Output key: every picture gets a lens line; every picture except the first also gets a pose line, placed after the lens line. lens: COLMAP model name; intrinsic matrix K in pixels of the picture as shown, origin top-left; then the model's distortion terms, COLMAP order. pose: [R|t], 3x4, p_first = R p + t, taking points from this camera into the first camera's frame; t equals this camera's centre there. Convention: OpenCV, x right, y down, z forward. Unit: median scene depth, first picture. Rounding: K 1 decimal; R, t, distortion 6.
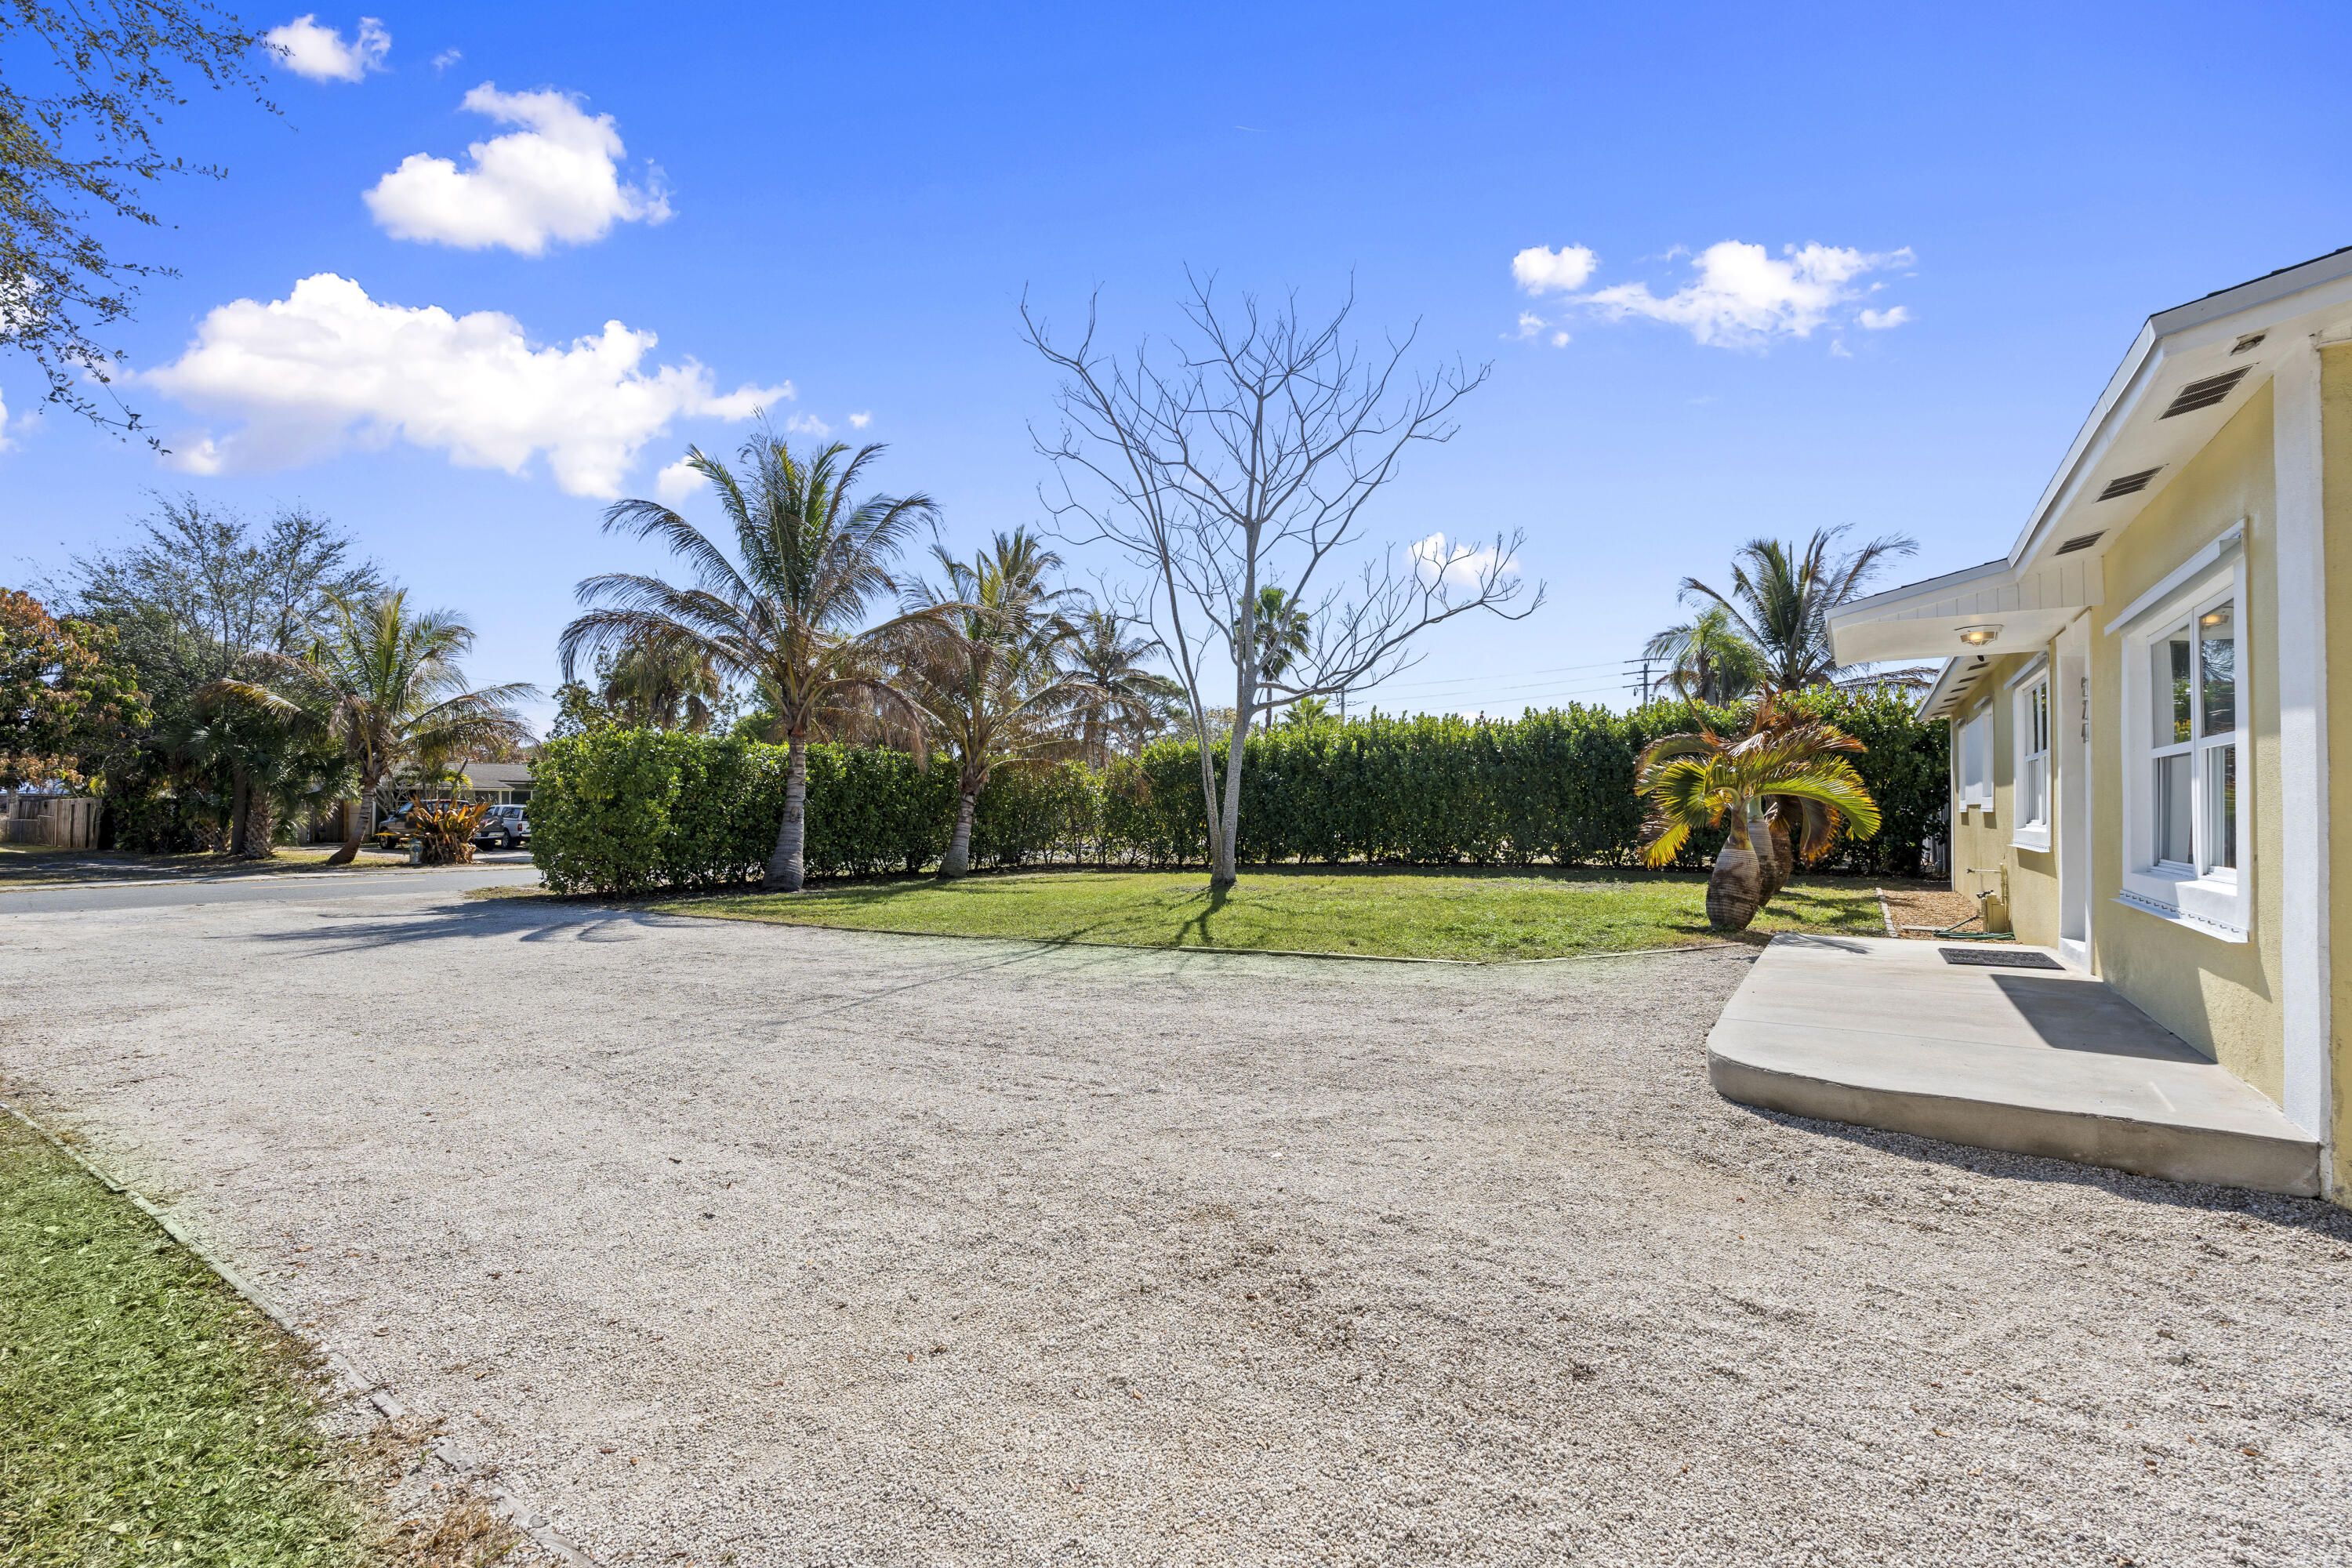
lens RADIAL K [[1029.7, 0, 1166.5], [0, 1029.7, 768.7], [0, 0, 1]] dist [-0.007542, -0.000731]
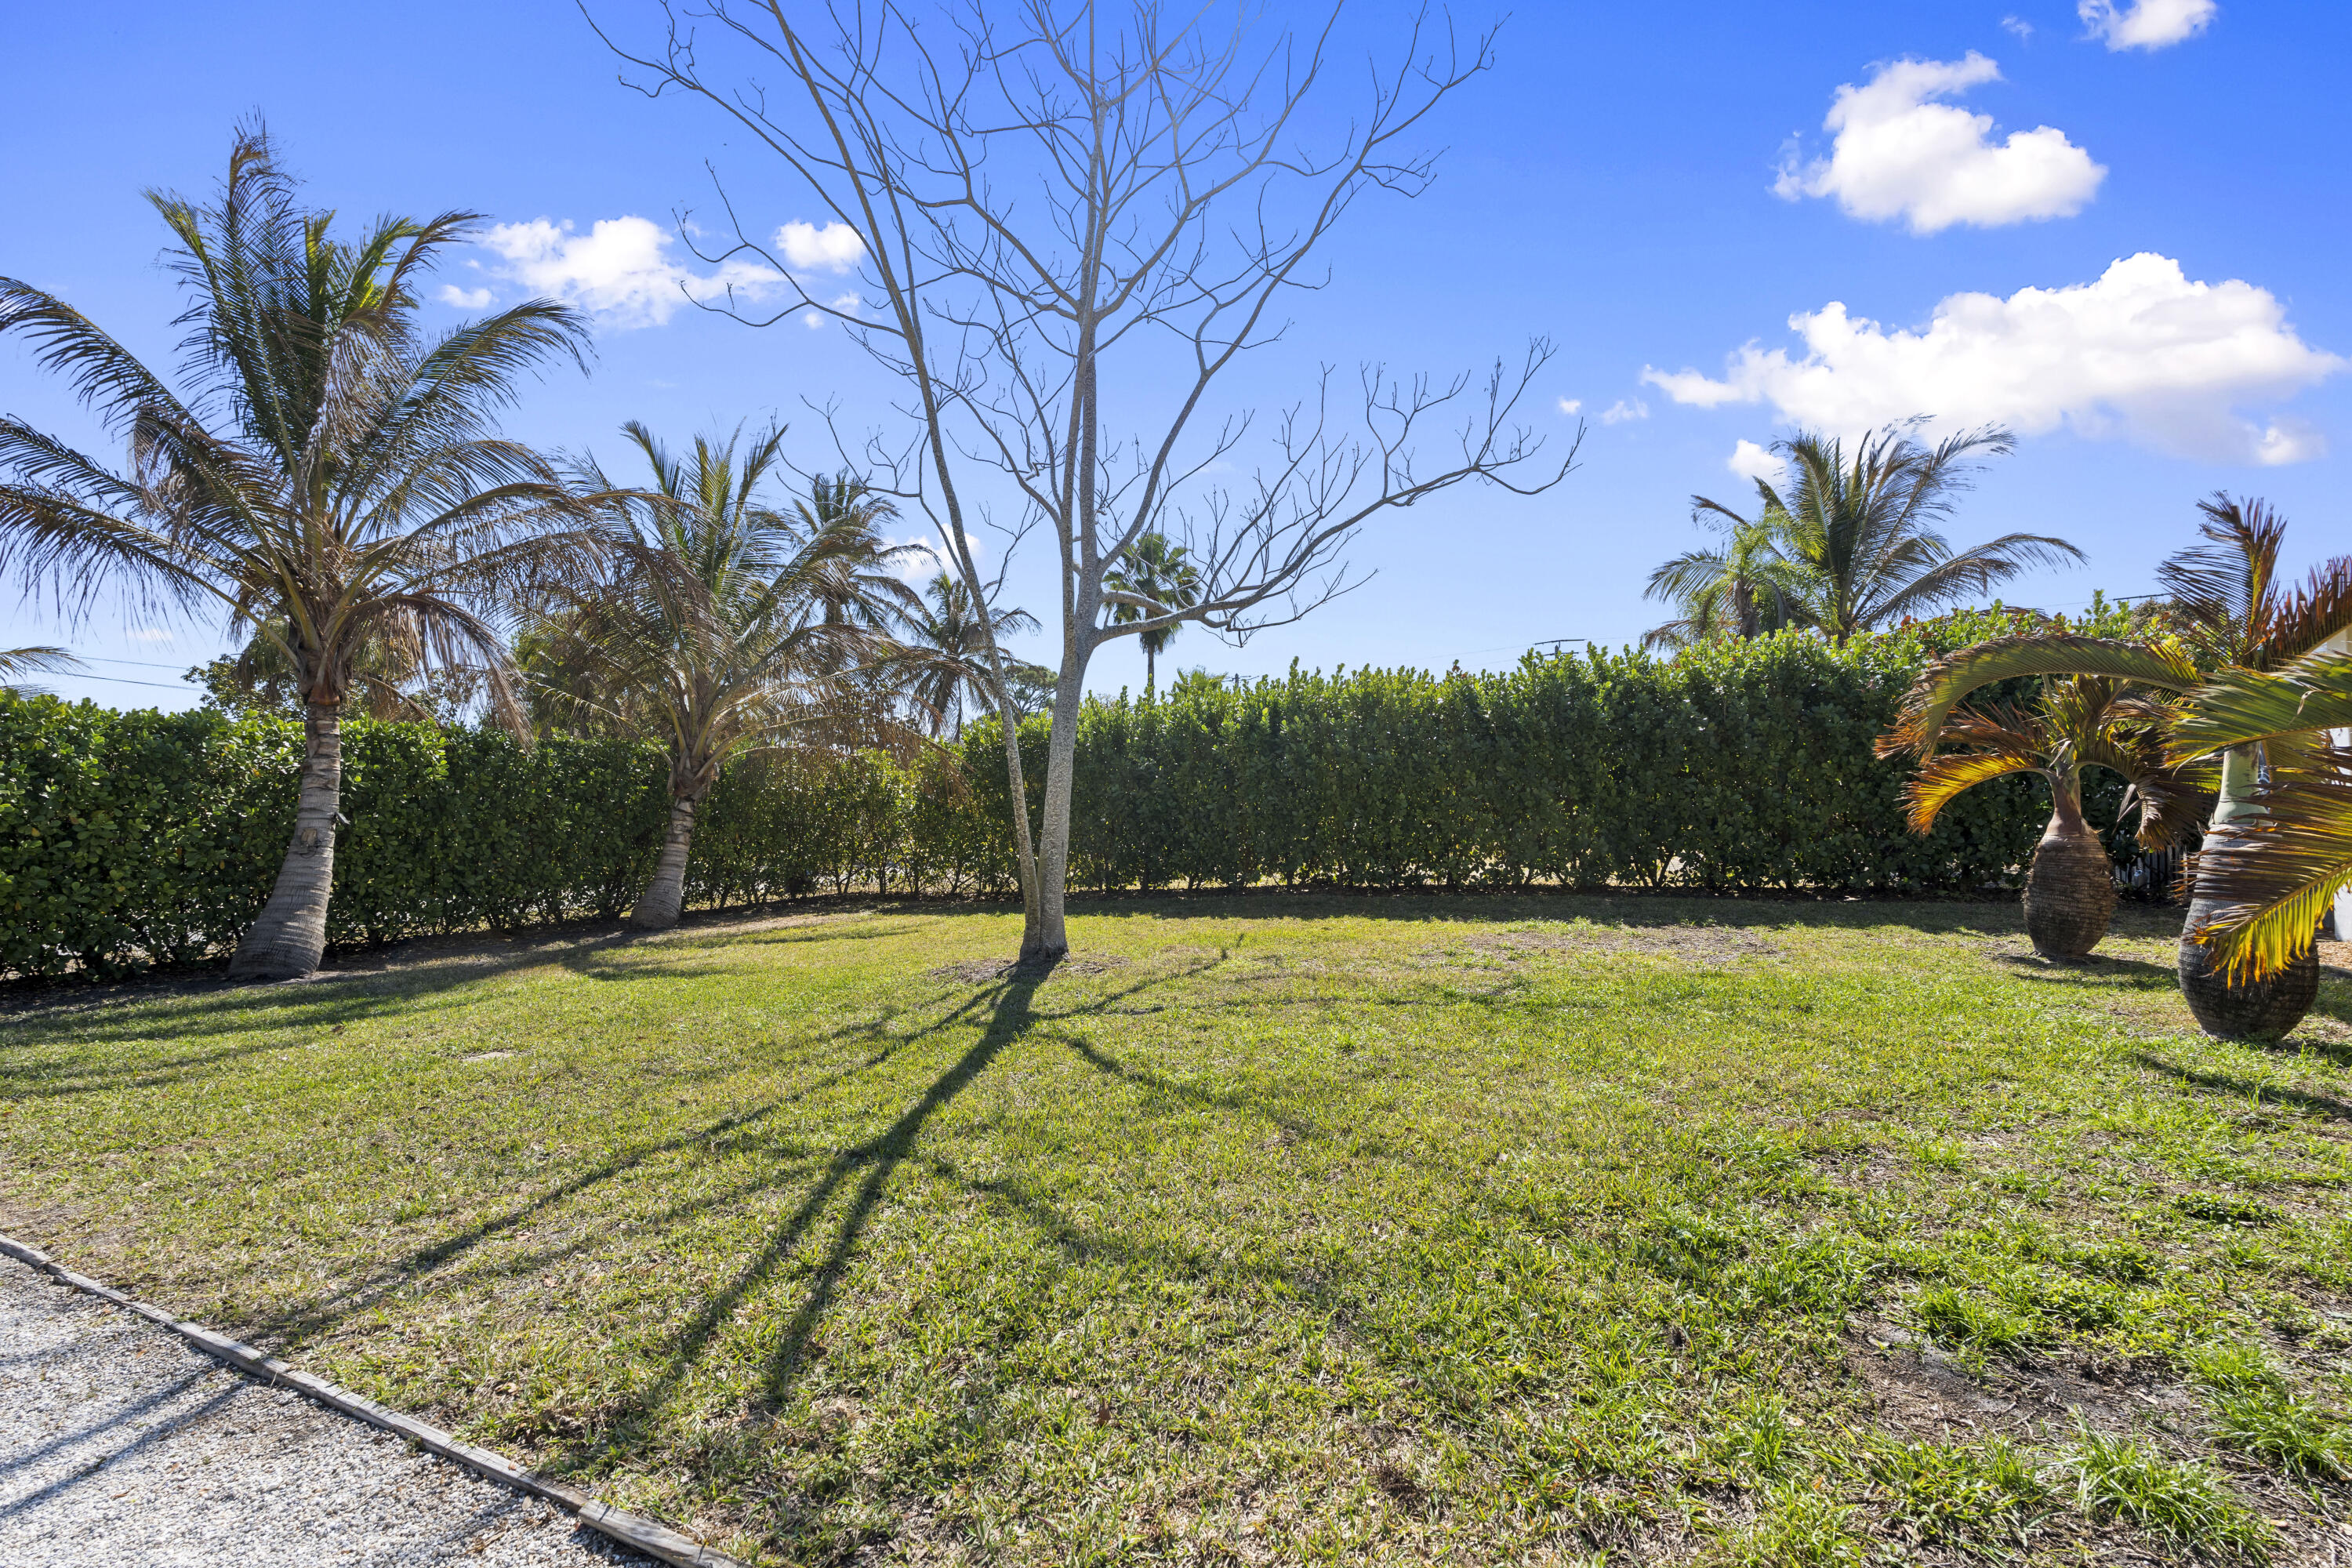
lens RADIAL K [[1029.7, 0, 1166.5], [0, 1029.7, 768.7], [0, 0, 1]] dist [-0.007542, -0.000731]
pose [[0.994797, -0.016589, 0.100522, 0.050320], [0.016541, 0.999862, 0.001310, 0.010205], [-0.100530, 0.000360, 0.994934, 0.340157]]
